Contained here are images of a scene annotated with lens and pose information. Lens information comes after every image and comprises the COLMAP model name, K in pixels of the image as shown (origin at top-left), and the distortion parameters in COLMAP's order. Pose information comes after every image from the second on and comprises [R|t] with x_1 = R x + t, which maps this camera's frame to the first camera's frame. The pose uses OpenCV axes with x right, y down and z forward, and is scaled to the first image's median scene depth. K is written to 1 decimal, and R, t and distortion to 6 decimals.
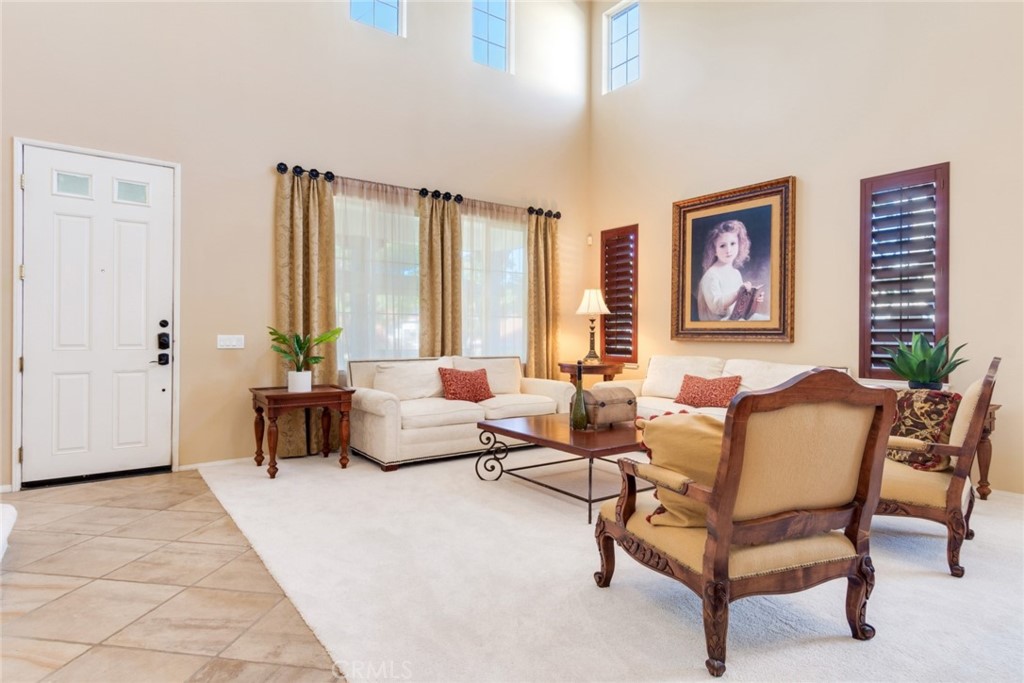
lens RADIAL K [[539.3, 0, 503.6], [0, 539.3, 333.6], [0, 0, 1]] dist [0.007335, -0.006647]
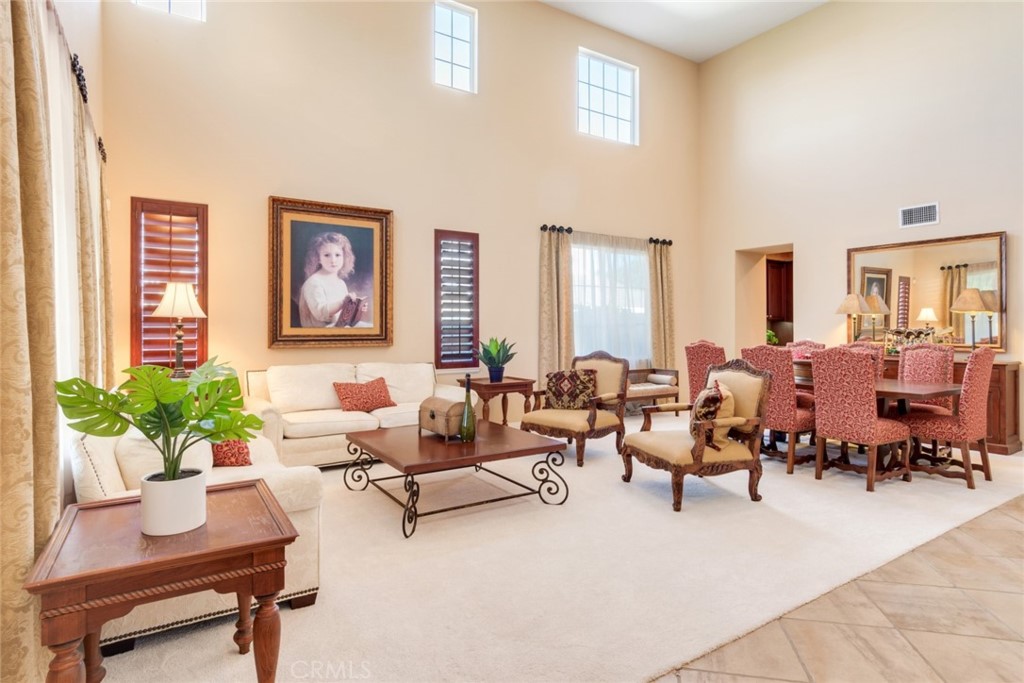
lens RADIAL K [[539.3, 0, 493.5], [0, 539.3, 329.0], [0, 0, 1]] dist [0.007335, -0.006647]
pose [[0.085968, -0.011797, 0.996228, -0.626459], [0.002506, 0.999929, 0.011624, -0.033509], [-0.996295, 0.001498, 0.085992, 0.619497]]
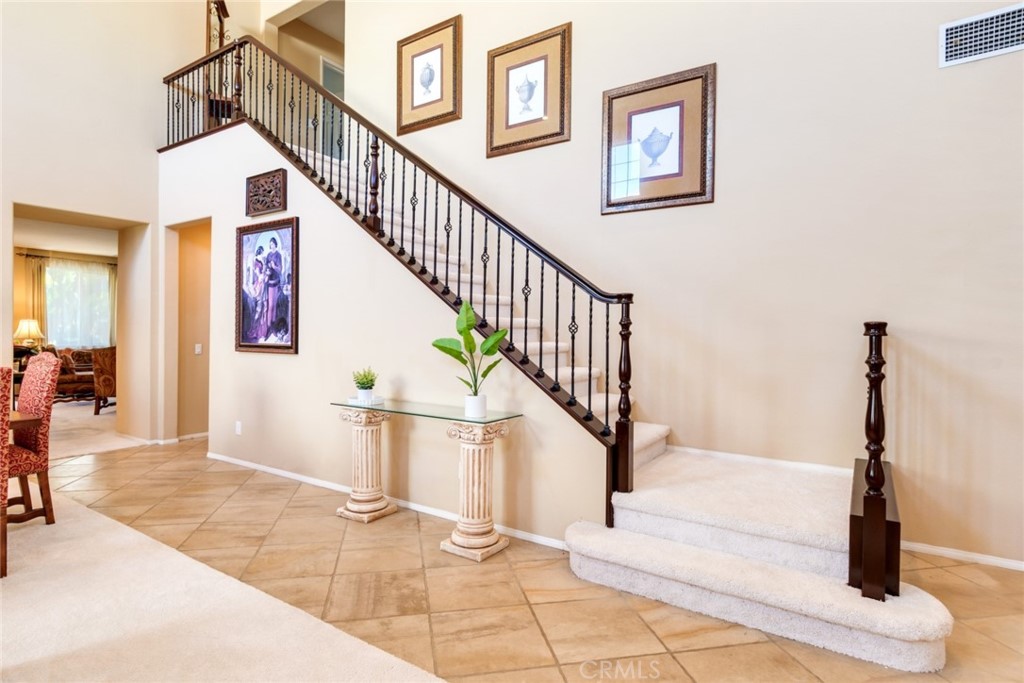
lens RADIAL K [[539.3, 0, 506.4], [0, 539.3, 335.9], [0, 0, 1]] dist [0.007335, -0.006647]
pose [[-0.940544, -0.012720, -0.339434, -0.088804], [-0.015219, 0.999873, 0.004702, -0.027312], [0.339331, 0.009588, -0.940618, 0.783549]]
